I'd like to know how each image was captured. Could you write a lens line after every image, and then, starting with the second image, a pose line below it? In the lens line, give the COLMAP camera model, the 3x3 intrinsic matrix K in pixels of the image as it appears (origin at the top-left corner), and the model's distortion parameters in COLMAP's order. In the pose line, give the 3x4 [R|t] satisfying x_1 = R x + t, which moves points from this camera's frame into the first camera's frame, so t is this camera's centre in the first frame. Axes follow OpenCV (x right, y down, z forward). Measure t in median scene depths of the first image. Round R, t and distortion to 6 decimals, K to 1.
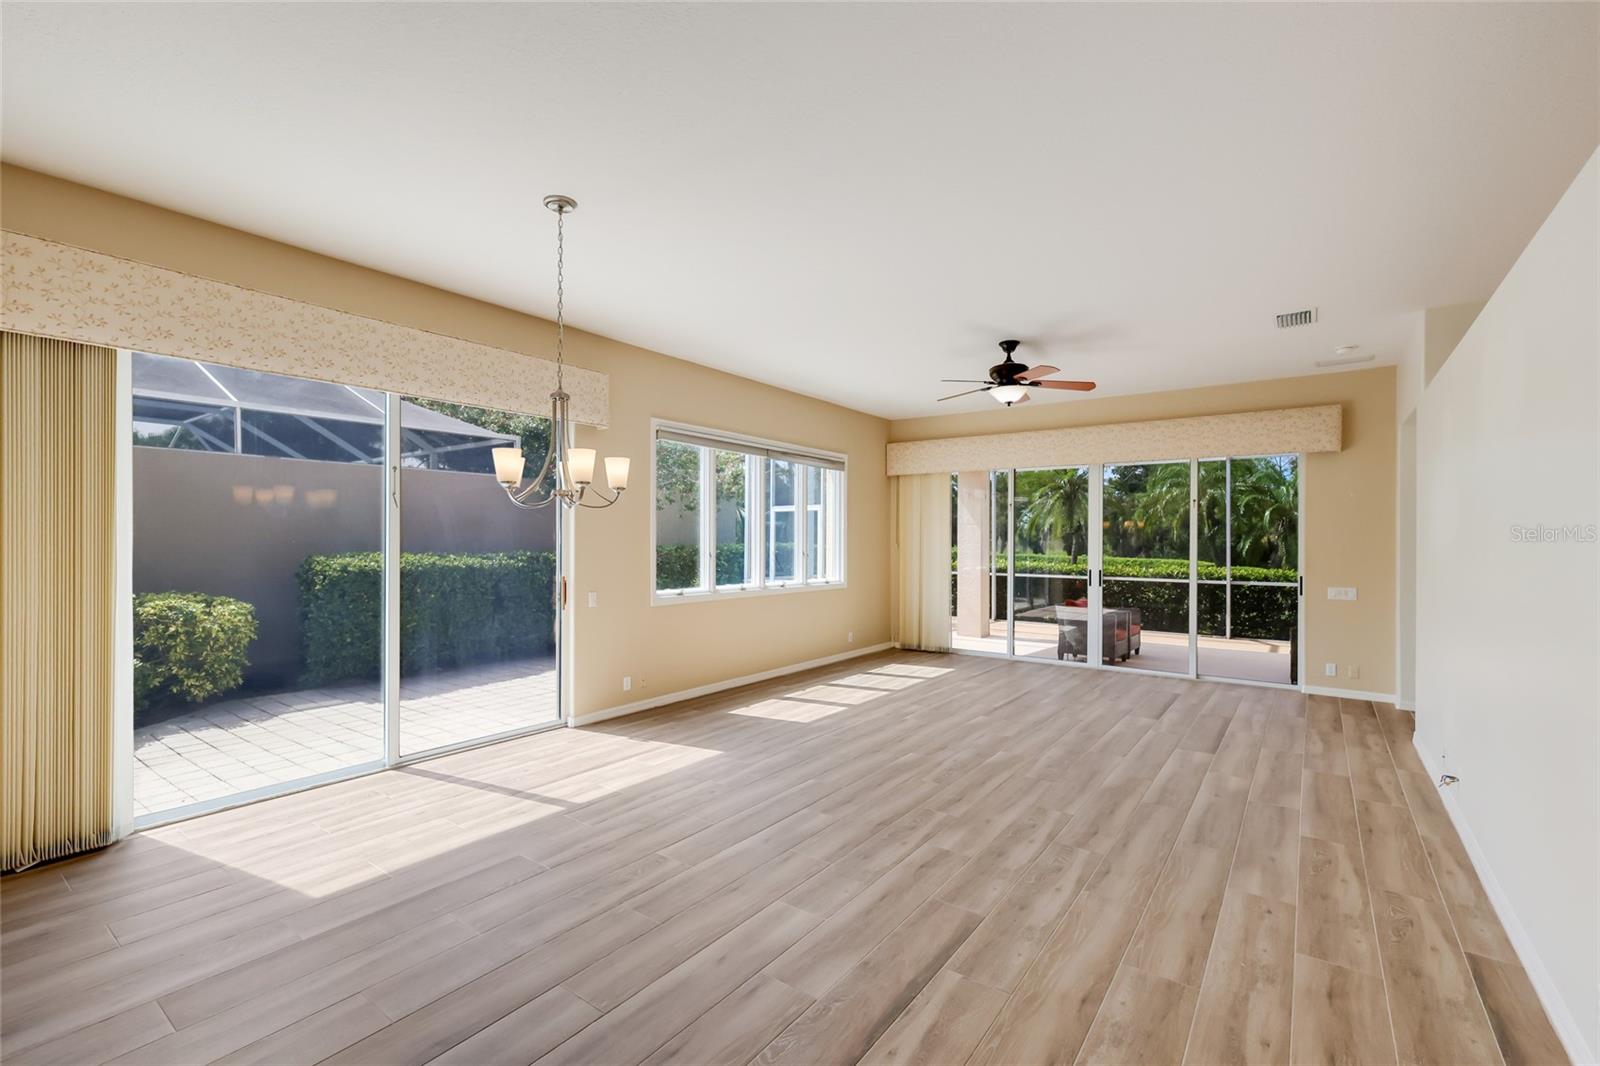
lens RADIAL K [[689.7, 0, 802.2], [0, 689.7, 543.2], [0, 0, 1]] dist [0.010089, 0.000310]
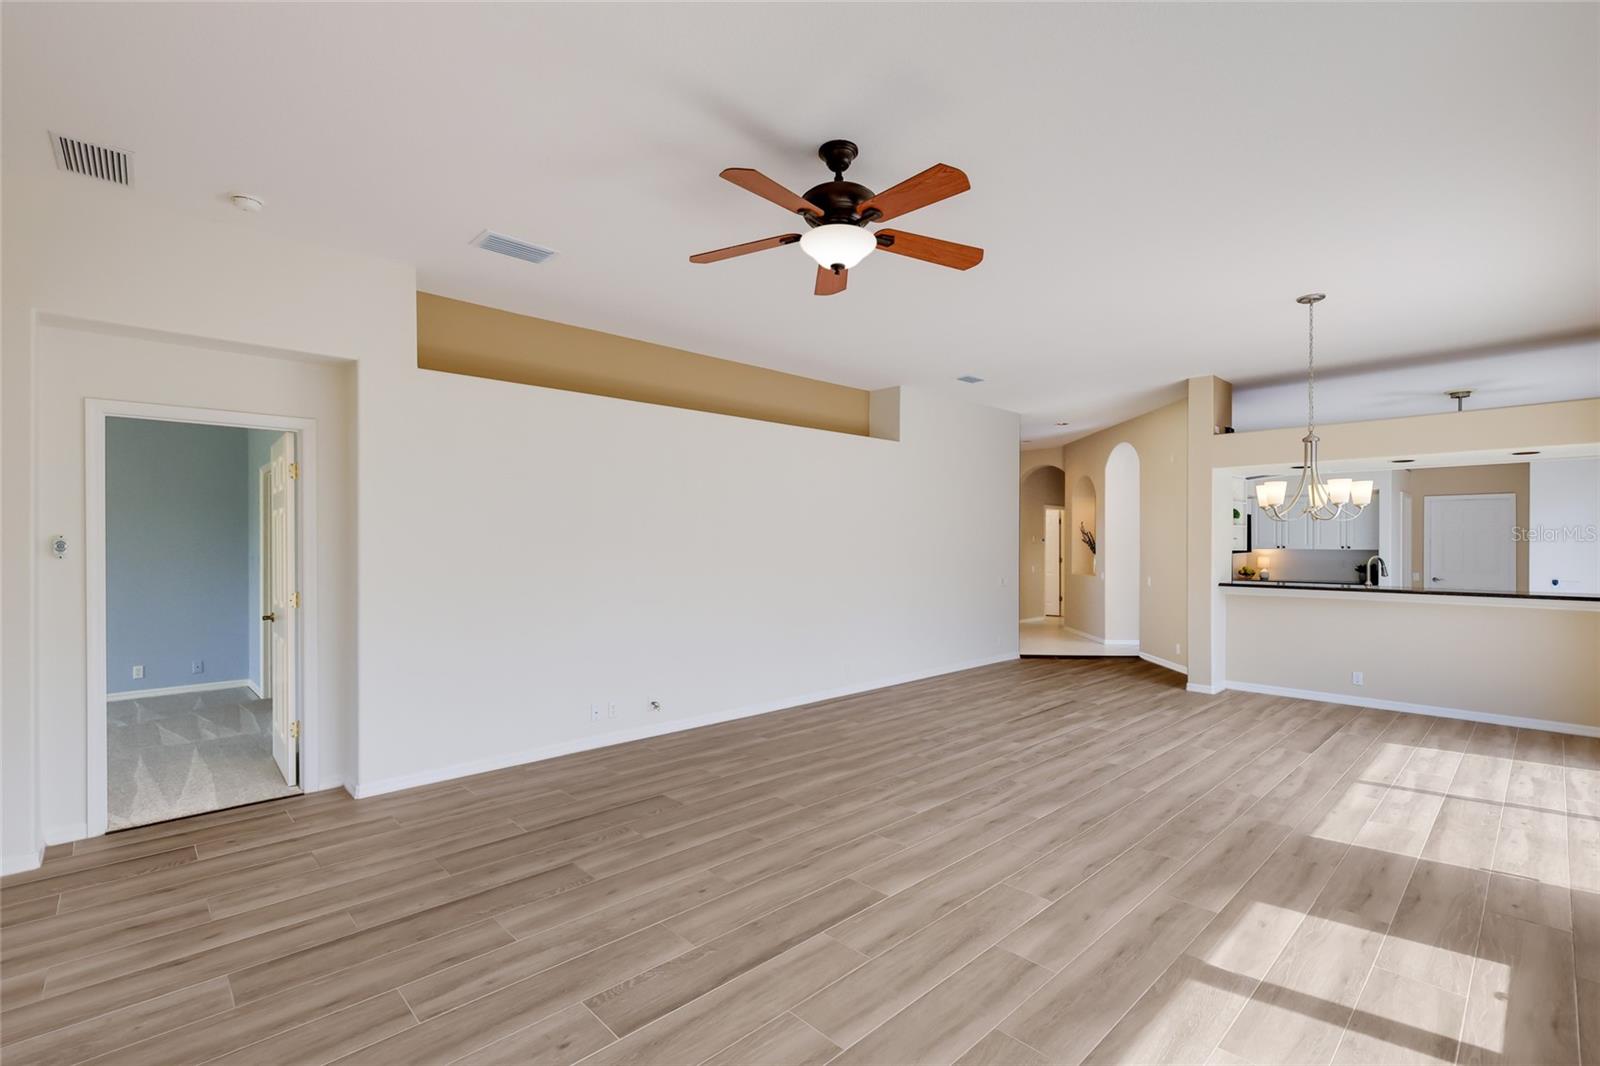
lens RADIAL K [[720.6, 0, 793.5], [0, 720.6, 543.9], [0, 0, 1]] dist [0.000271, -0.000907]
pose [[-0.984369, -0.006216, 0.176010, 0.346198], [-0.005294, 0.999970, 0.005707, -0.006733], [-0.176040, 0.004686, -0.984372, 2.213836]]
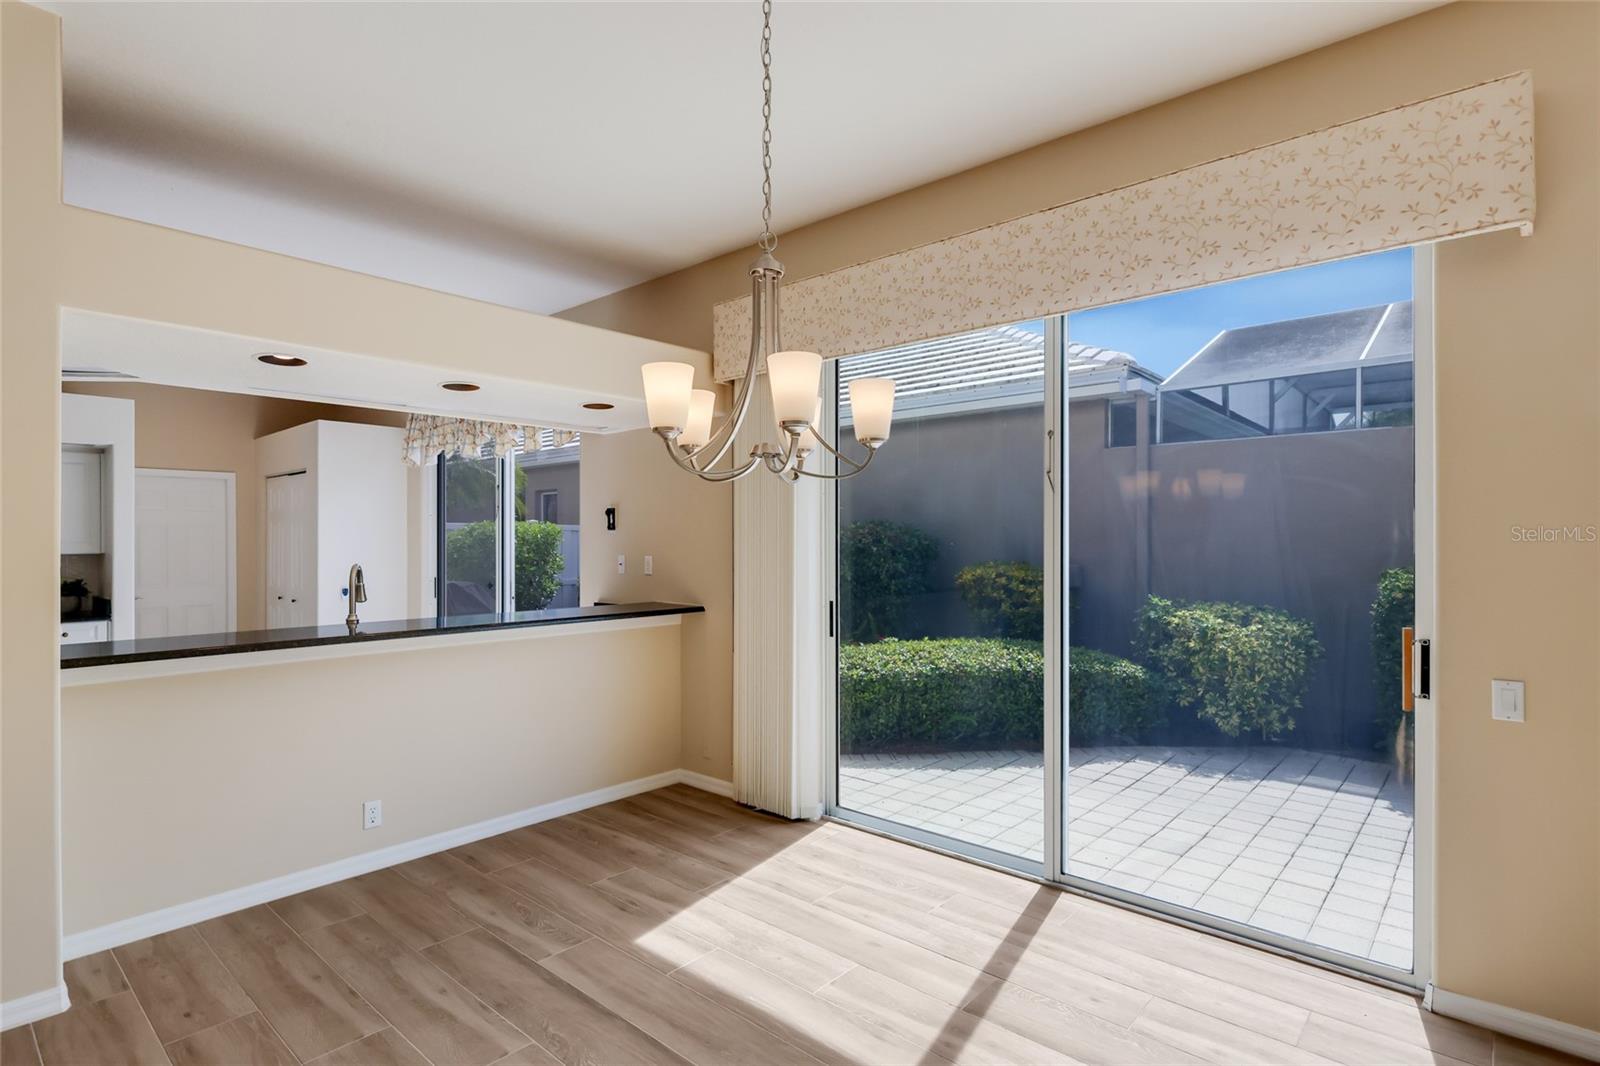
lens RADIAL K [[803.5, 0, 797.7], [0, 803.5, 542.9], [0, 0, 1]] dist [0.002146, 0.000679]
pose [[-0.088975, -0.002684, -0.996030, 0.223264], [-0.001814, 0.999995, -0.002533, -0.000447], [0.996032, 0.001582, -0.088979, 0.926044]]
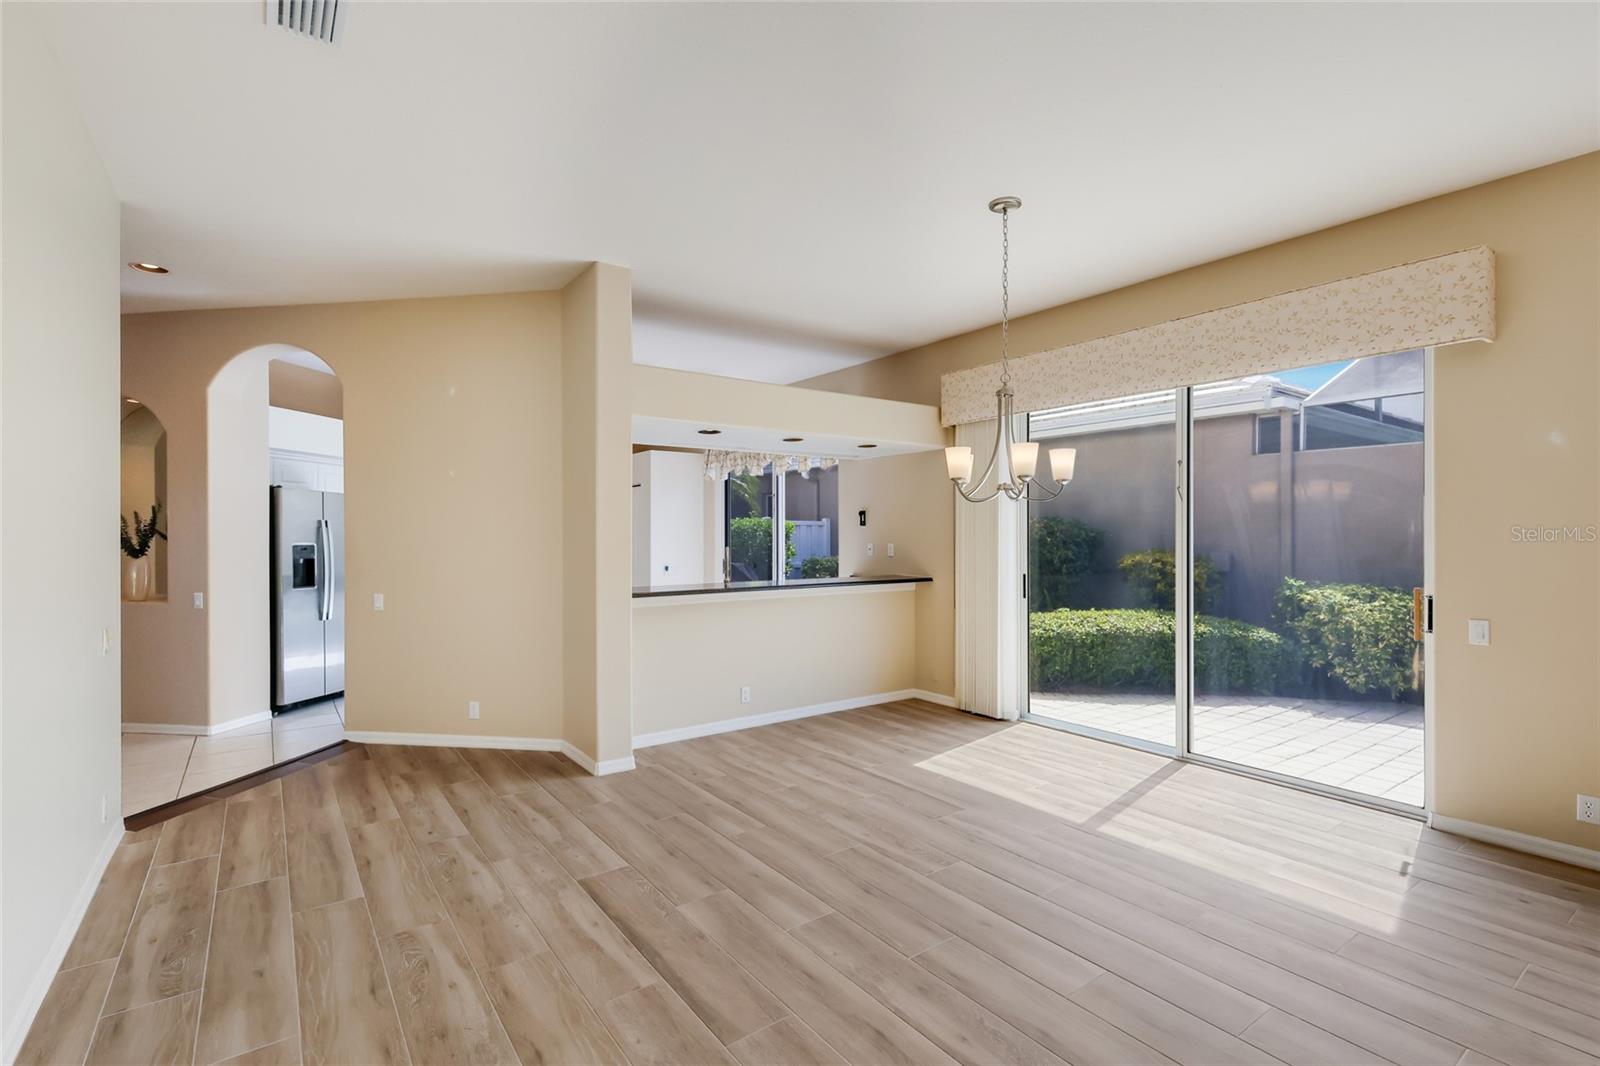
lens RADIAL K [[739.9, 0, 804.0], [0, 739.9, 533.6], [0, 0, 1]] dist [0.012934, -0.000411]
pose [[-0.297300, -0.004726, -0.954772, 0.676068], [-0.002362, 0.999988, -0.004214, 0.002236], [0.954781, 0.001002, -0.297308, 0.894572]]
